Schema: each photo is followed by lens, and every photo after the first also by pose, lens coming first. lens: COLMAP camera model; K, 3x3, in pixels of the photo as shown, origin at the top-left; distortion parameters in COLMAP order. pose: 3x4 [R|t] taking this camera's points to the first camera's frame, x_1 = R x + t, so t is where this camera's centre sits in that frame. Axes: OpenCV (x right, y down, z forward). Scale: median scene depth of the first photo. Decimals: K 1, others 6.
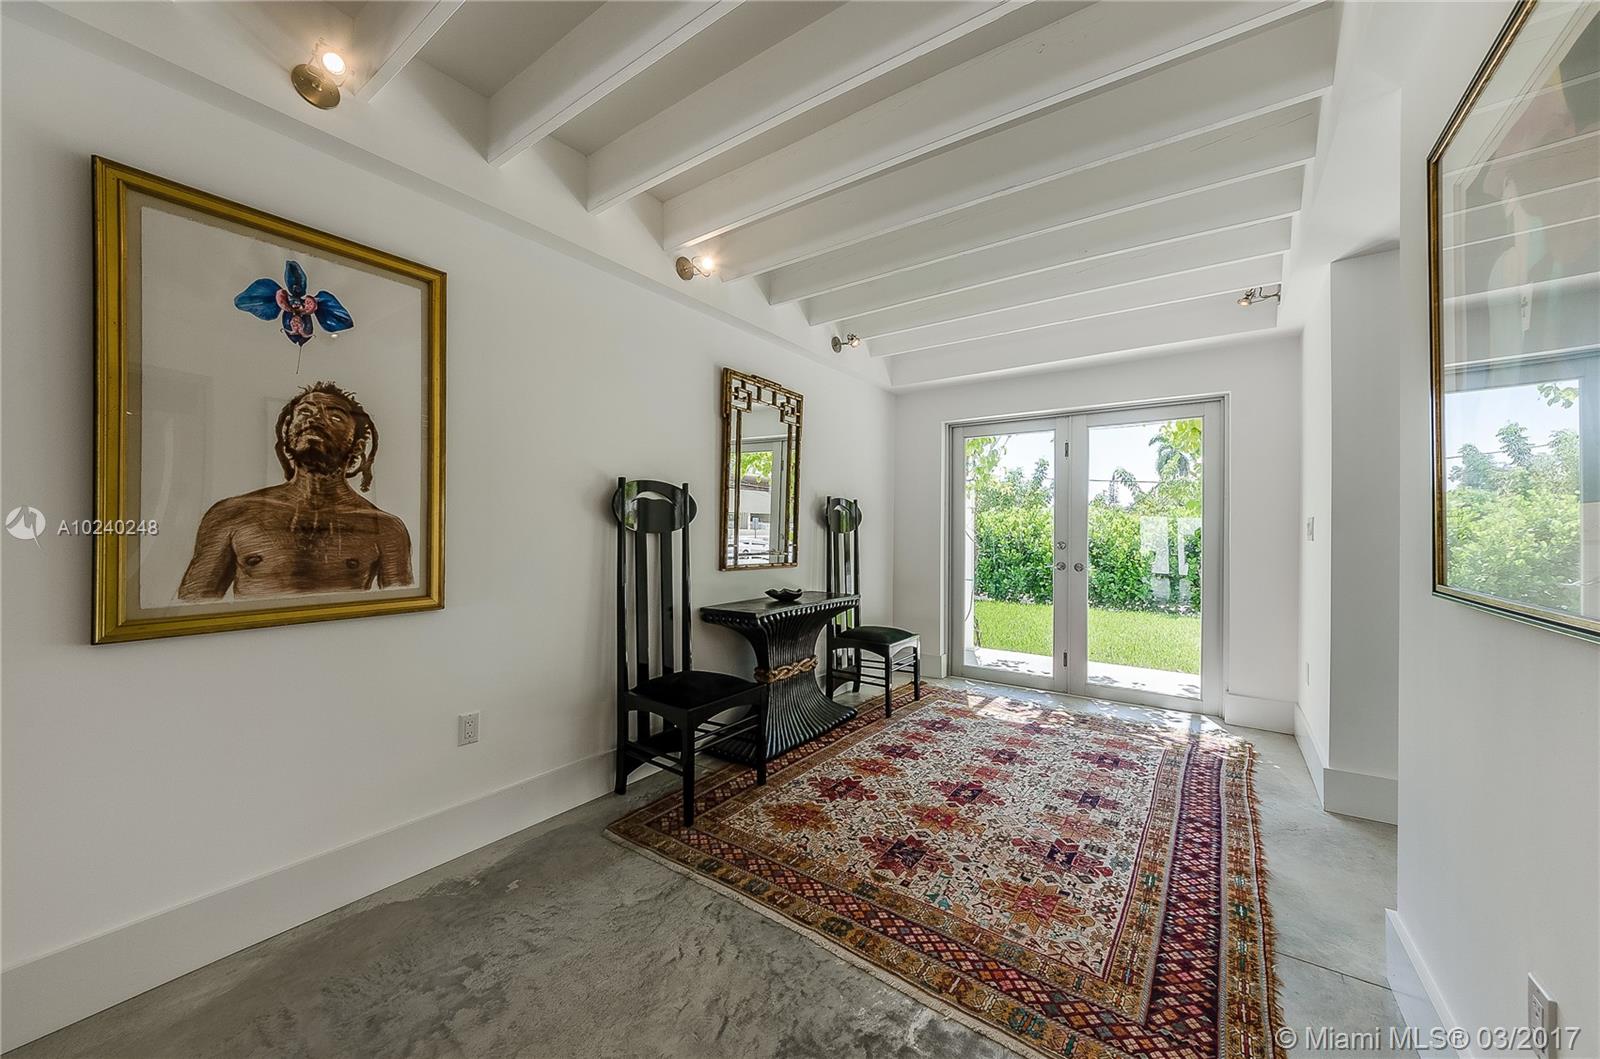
lens RADIAL K [[582.6, 0, 807.6], [0, 582.6, 533.0], [0, 0, 1]] dist [0.007877, 0.000450]
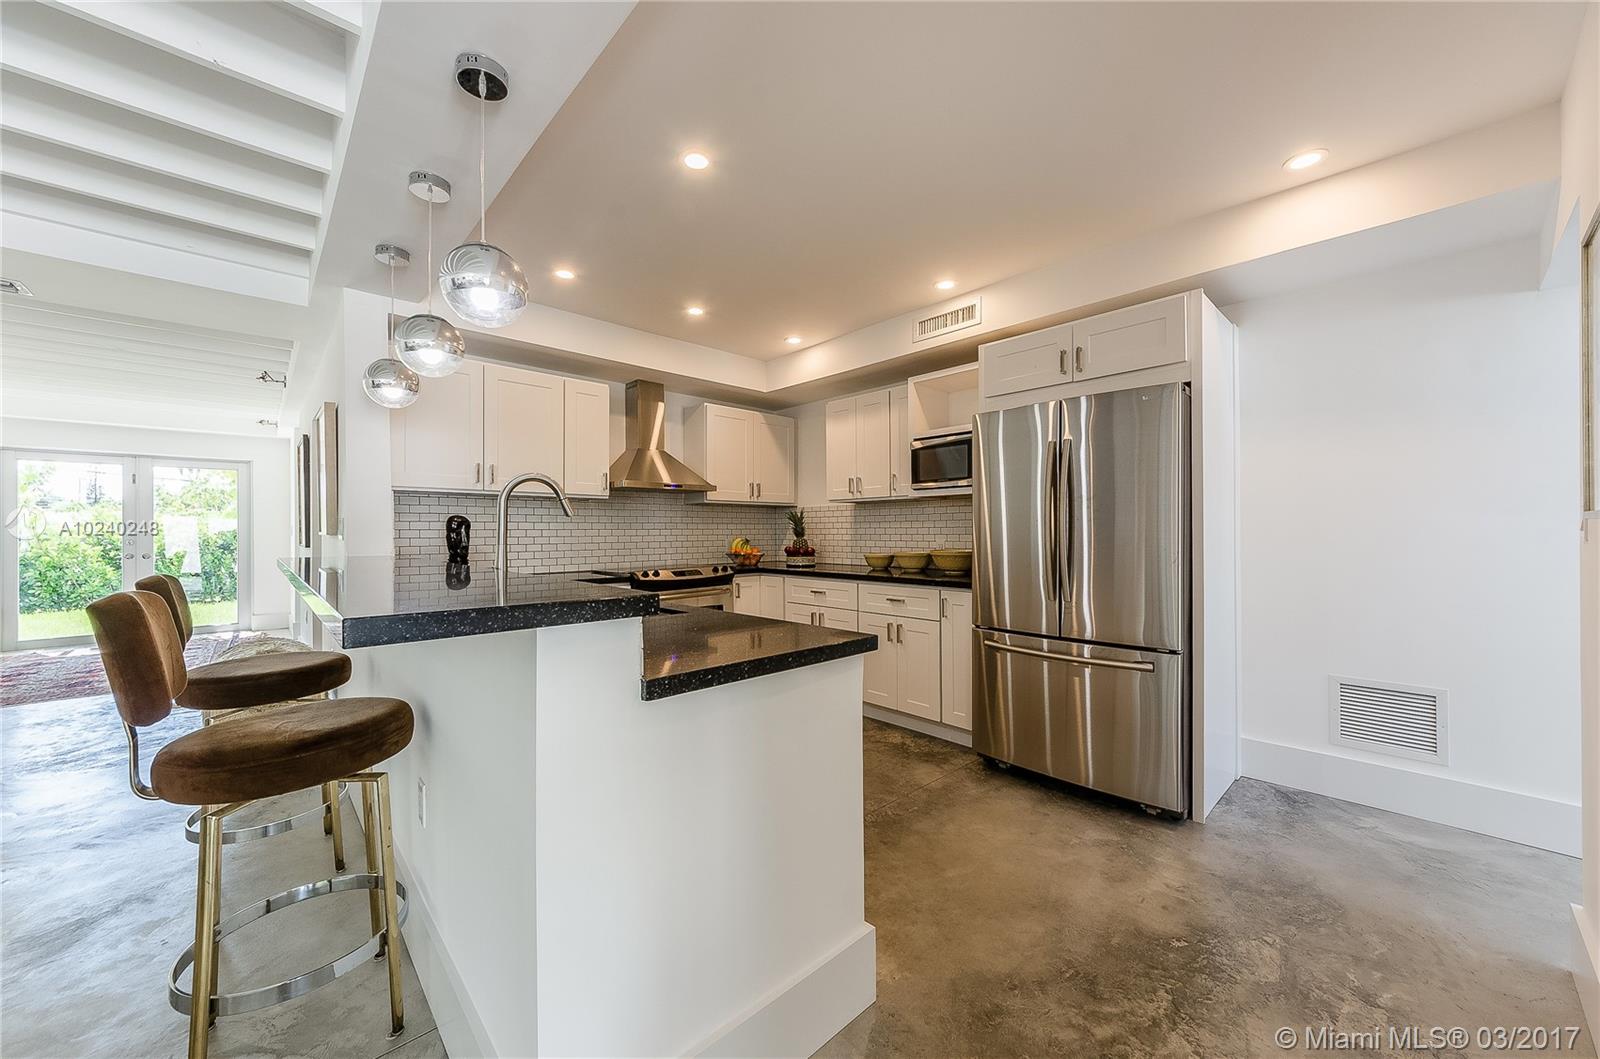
lens RADIAL K [[582.6, 0, 793.8], [0, 582.6, 533.5], [0, 0, 1]] dist [0.007877, 0.000450]
pose [[0.215478, -0.006526, 0.976487, -0.856799], [0.004324, 0.999974, 0.005729, -0.001711], [-0.976499, 0.002988, 0.215500, -1.261712]]
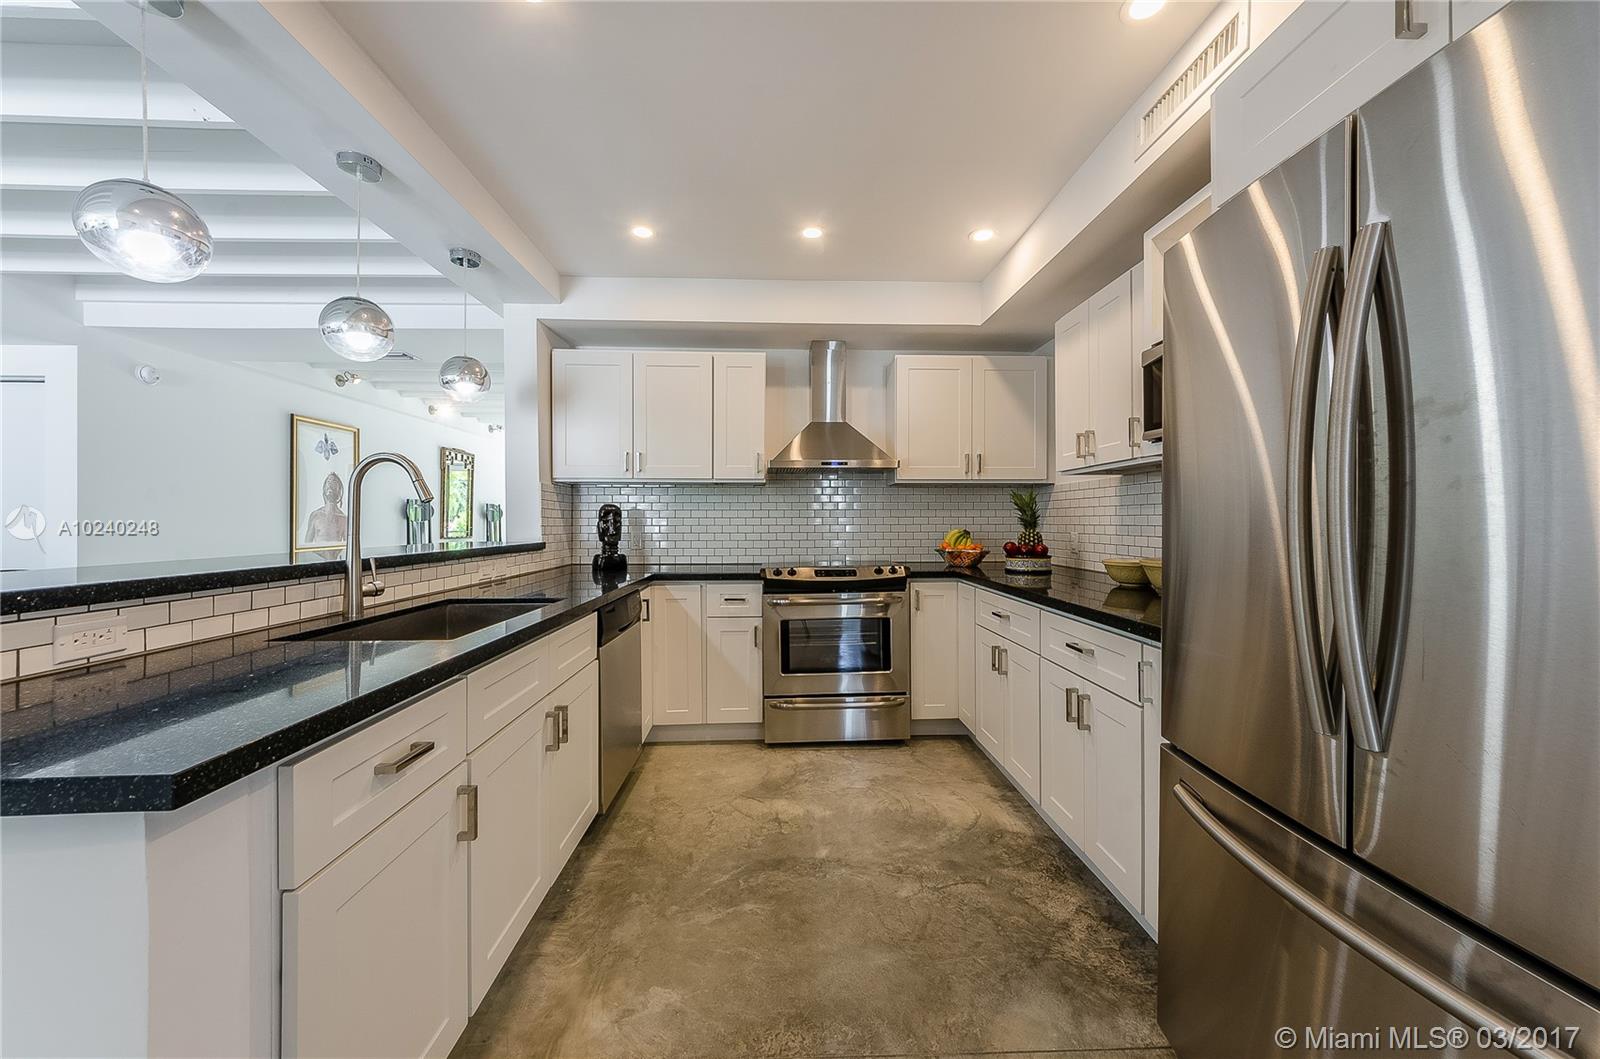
lens RADIAL K [[582.6, 0, 795.0], [0, 582.6, 522.9], [0, 0, 1]] dist [0.007877, 0.000450]
pose [[0.798014, -0.005140, 0.602617, -0.390310], [0.003519, 0.999986, 0.003871, 0.000422], [-0.602628, -0.000968, 0.798022, -1.483709]]
